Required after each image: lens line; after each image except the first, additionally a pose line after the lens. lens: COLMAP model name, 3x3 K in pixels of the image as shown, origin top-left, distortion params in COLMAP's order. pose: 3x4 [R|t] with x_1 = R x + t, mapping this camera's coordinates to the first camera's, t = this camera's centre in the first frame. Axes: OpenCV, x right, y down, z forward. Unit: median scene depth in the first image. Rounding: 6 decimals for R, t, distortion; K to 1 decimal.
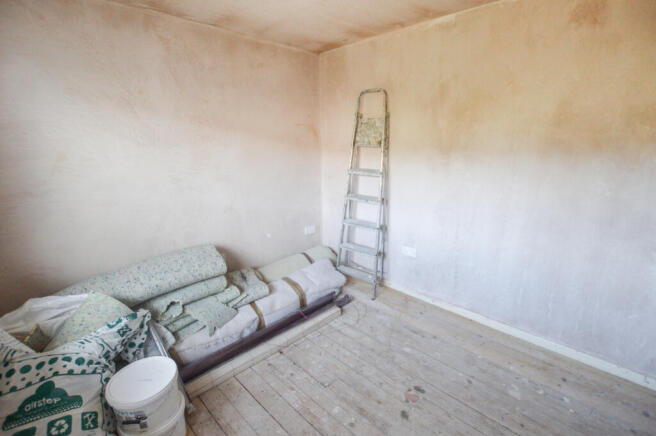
lens RADIAL K [[310.8, 0, 330.1], [0, 310.8, 222.0], [0, 0, 1]] dist [-0.016865, 0.004315]
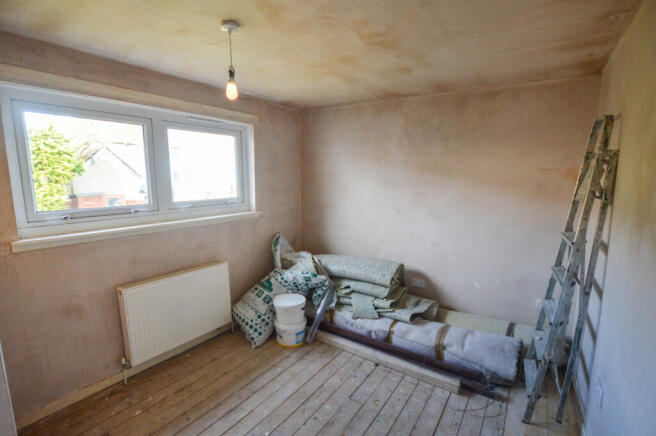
lens RADIAL K [[310.8, 0, 322.1], [0, 310.8, 221.3], [0, 0, 1]] dist [-0.016865, 0.004315]
pose [[0.165423, 0.153078, -0.974270, 0.842025], [-0.267453, 0.957824, 0.105082, -0.157152], [0.949265, 0.243188, 0.199387, 0.445891]]
